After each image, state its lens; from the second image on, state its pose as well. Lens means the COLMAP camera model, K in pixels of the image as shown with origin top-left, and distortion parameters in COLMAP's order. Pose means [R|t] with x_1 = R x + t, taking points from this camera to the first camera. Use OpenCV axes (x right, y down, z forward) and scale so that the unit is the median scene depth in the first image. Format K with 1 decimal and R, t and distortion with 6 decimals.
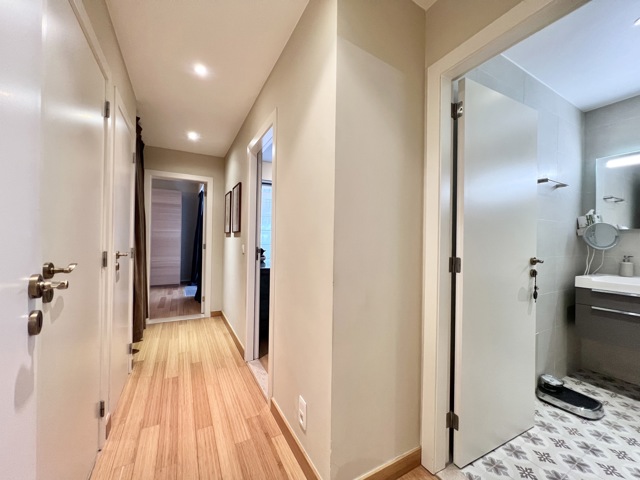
lens RADIAL K [[257.5, 0, 318.2], [0, 257.5, 241.5], [0, 0, 1]] dist [-0.001688, -0.000157]
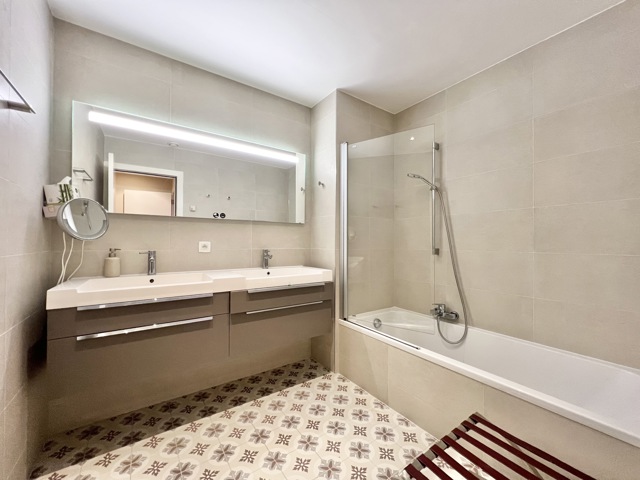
lens RADIAL K [[257.5, 0, 317.7], [0, 257.5, 239.9], [0, 0, 1]] dist [-0.001688, -0.000157]
pose [[-0.108332, -0.006267, 0.994095, 0.386195], [-0.008234, 0.999951, 0.005407, 0.020947], [-0.994081, -0.007599, -0.108378, 0.472854]]
